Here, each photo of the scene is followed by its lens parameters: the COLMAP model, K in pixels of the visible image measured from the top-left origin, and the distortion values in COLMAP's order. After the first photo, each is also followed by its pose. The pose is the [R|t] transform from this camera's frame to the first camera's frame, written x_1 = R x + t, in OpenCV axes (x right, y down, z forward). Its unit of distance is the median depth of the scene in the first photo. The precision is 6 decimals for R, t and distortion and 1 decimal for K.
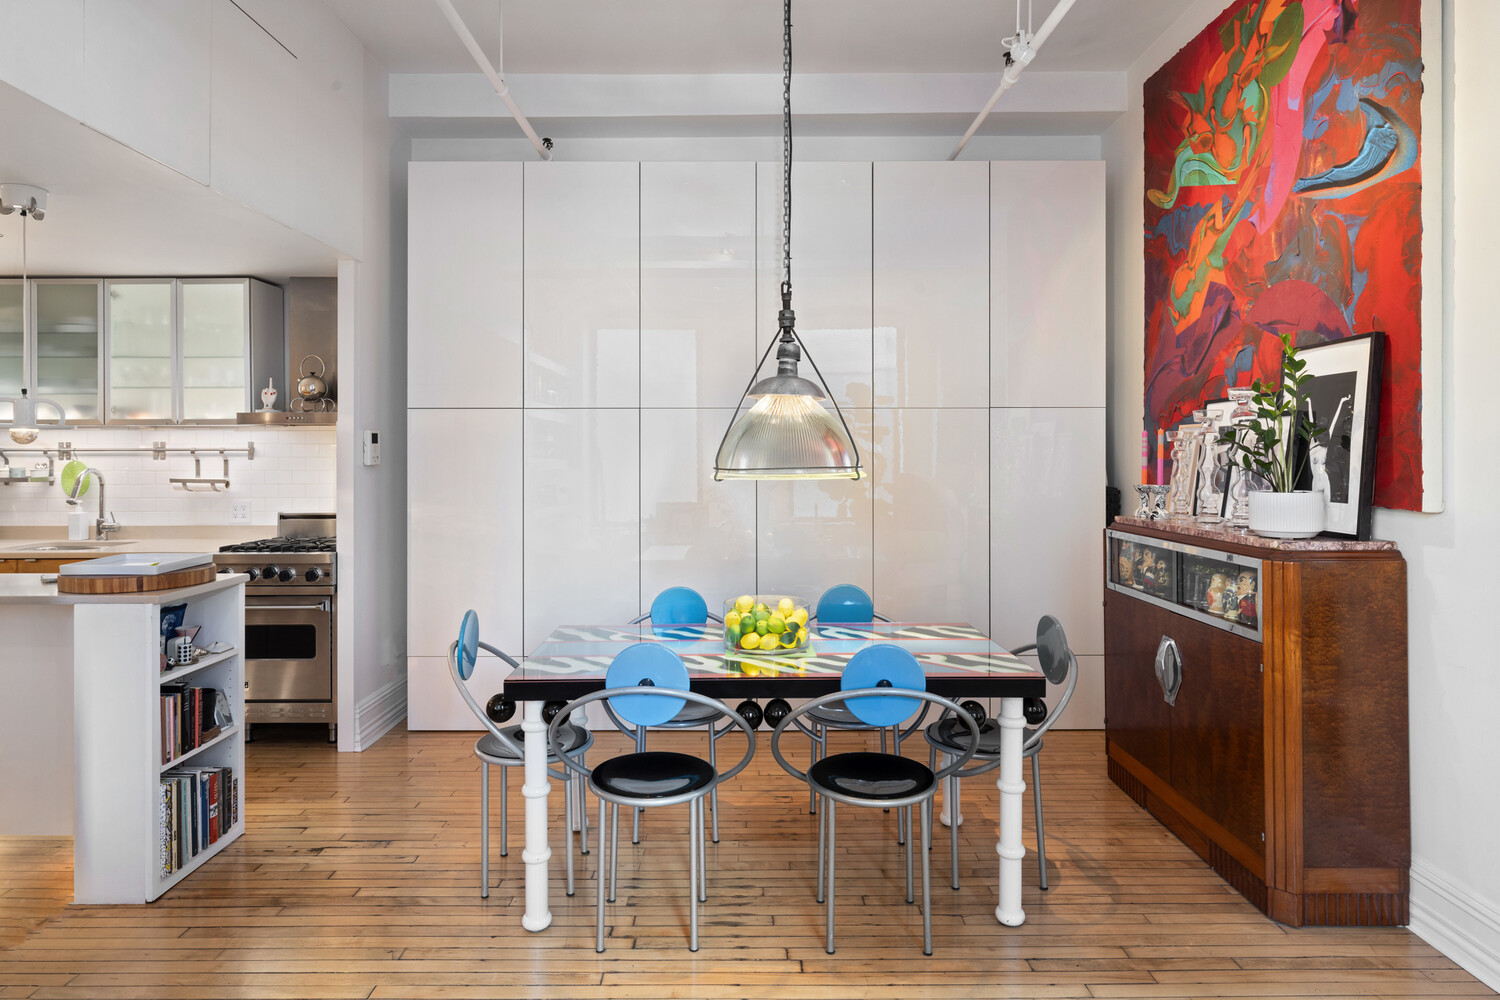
lens RADIAL K [[850.1, 0, 747.5], [0, 850.1, 454.5], [0, 0, 1]] dist [-0.006591, -0.002182]
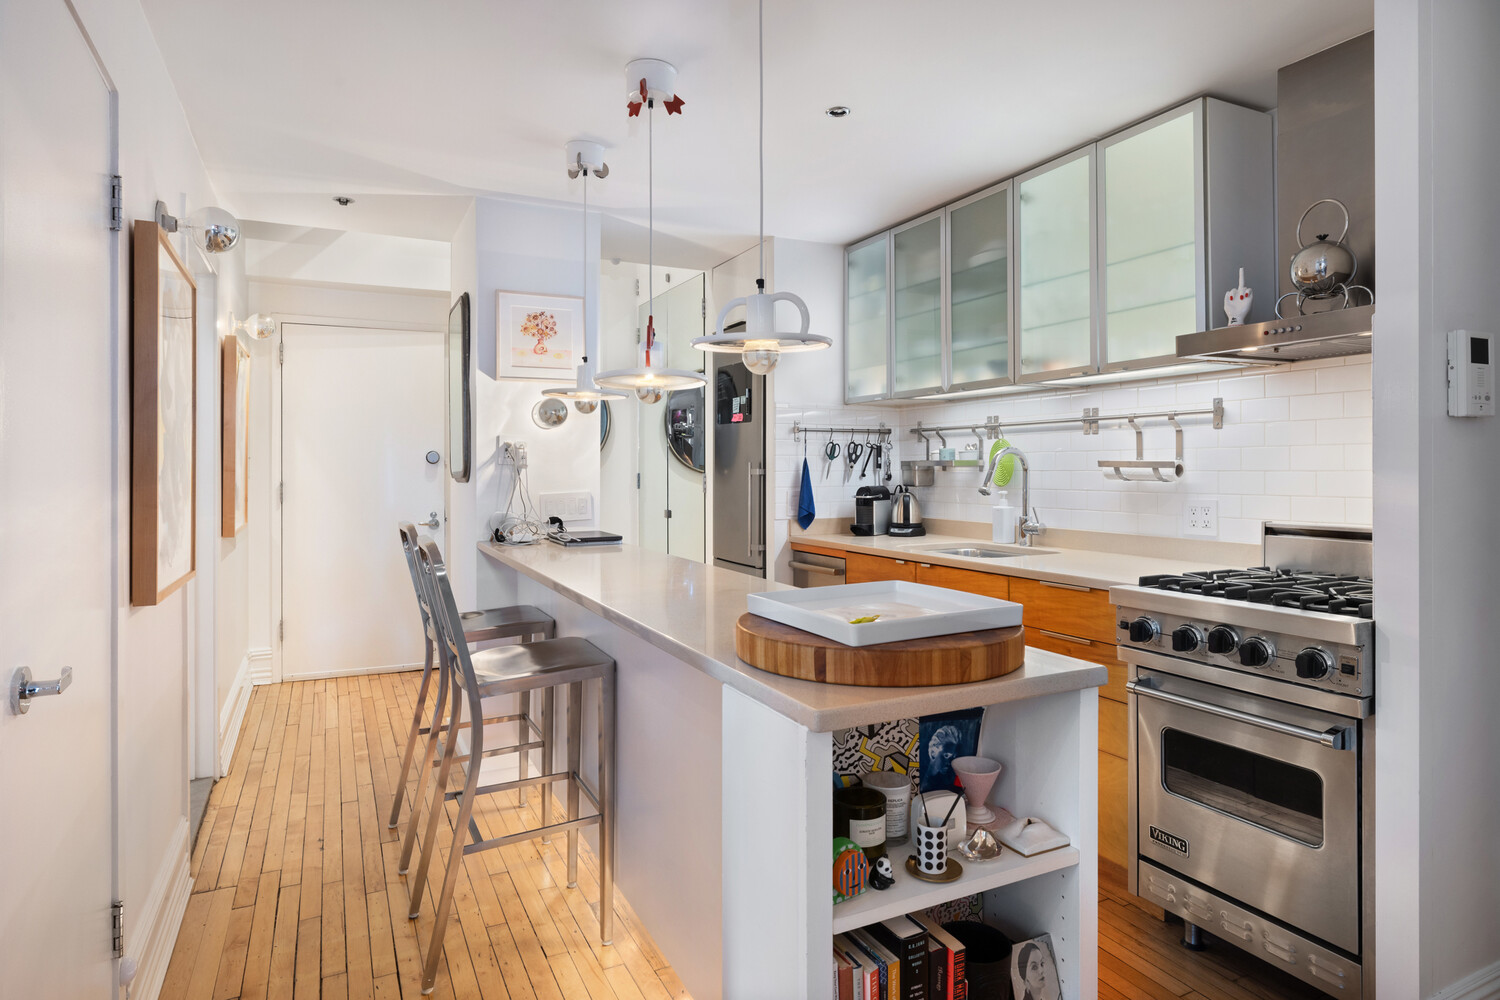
lens RADIAL K [[850.1, 0, 743.7], [0, 850.1, 462.7], [0, 0, 1]] dist [-0.006591, -0.002182]
pose [[0.439476, -0.004061, -0.898245, -0.220289], [0.000374, 0.999991, -0.004338, 0.034274], [0.898254, 0.001570, 0.439474, 0.483096]]
